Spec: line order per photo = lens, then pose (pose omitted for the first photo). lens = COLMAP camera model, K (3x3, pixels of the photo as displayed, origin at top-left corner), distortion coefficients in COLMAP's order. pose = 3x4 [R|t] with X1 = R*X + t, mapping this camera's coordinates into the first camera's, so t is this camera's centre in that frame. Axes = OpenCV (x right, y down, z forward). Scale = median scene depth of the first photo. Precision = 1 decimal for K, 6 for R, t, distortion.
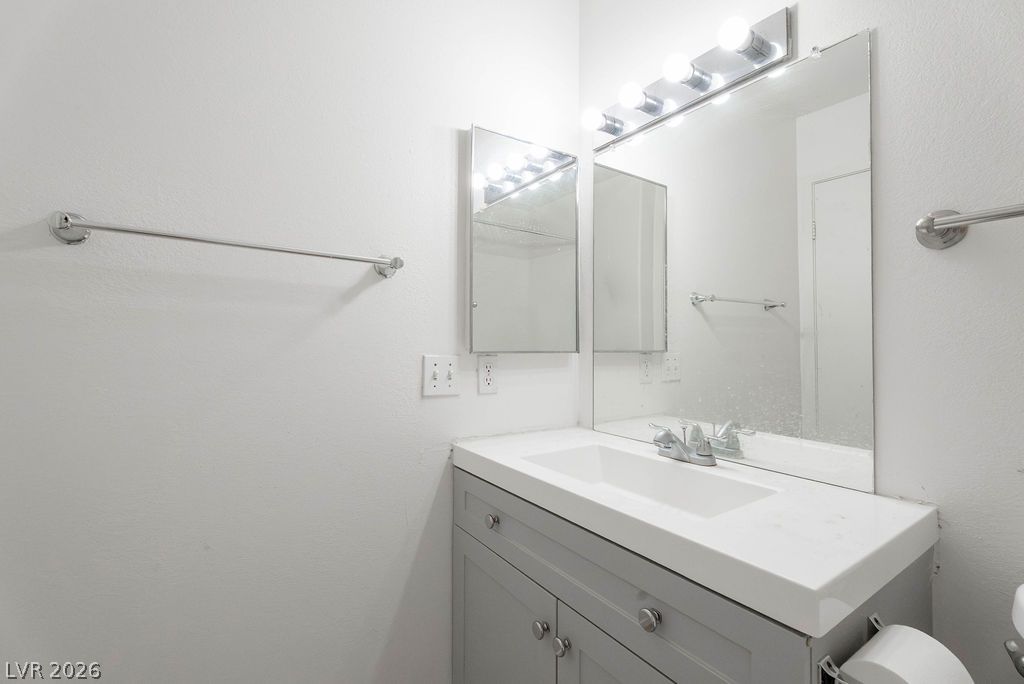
lens RADIAL K [[451.4, 0, 512.0], [0, 451.4, 342.0], [0, 0, 1]] dist [-0.000438, -0.000147]
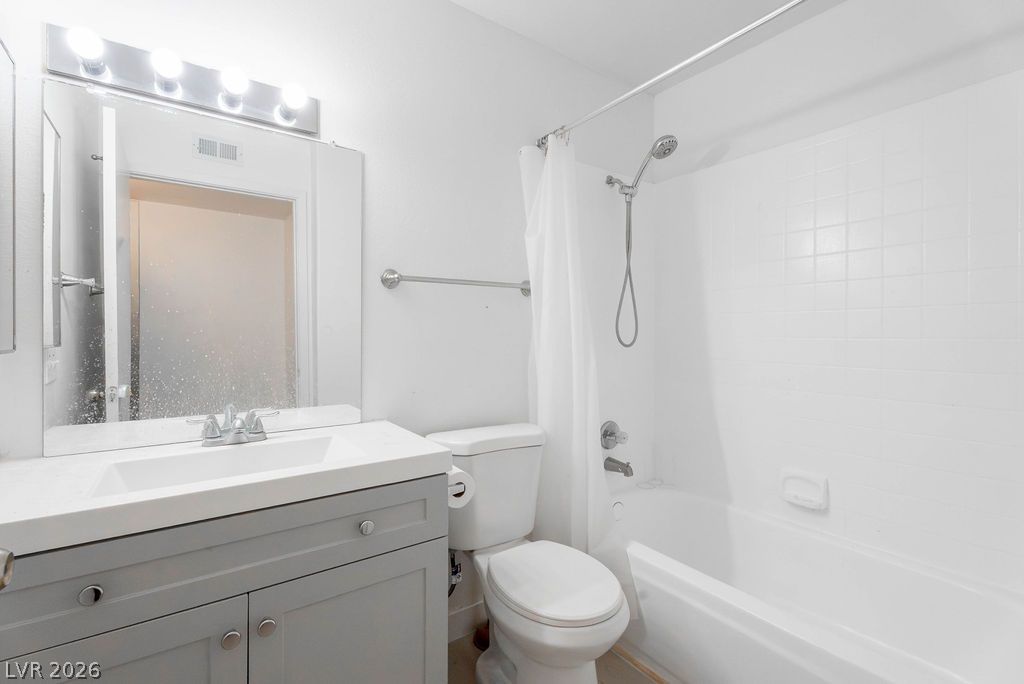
lens RADIAL K [[451.4, 0, 512.0], [0, 451.4, 342.0], [0, 0, 1]] dist [-0.000438, -0.000147]
pose [[-0.018708, -0.008584, 0.999788, -0.765787], [-0.006683, 0.999942, 0.008460, 0.002691], [-0.999803, -0.006524, -0.018764, 0.383839]]
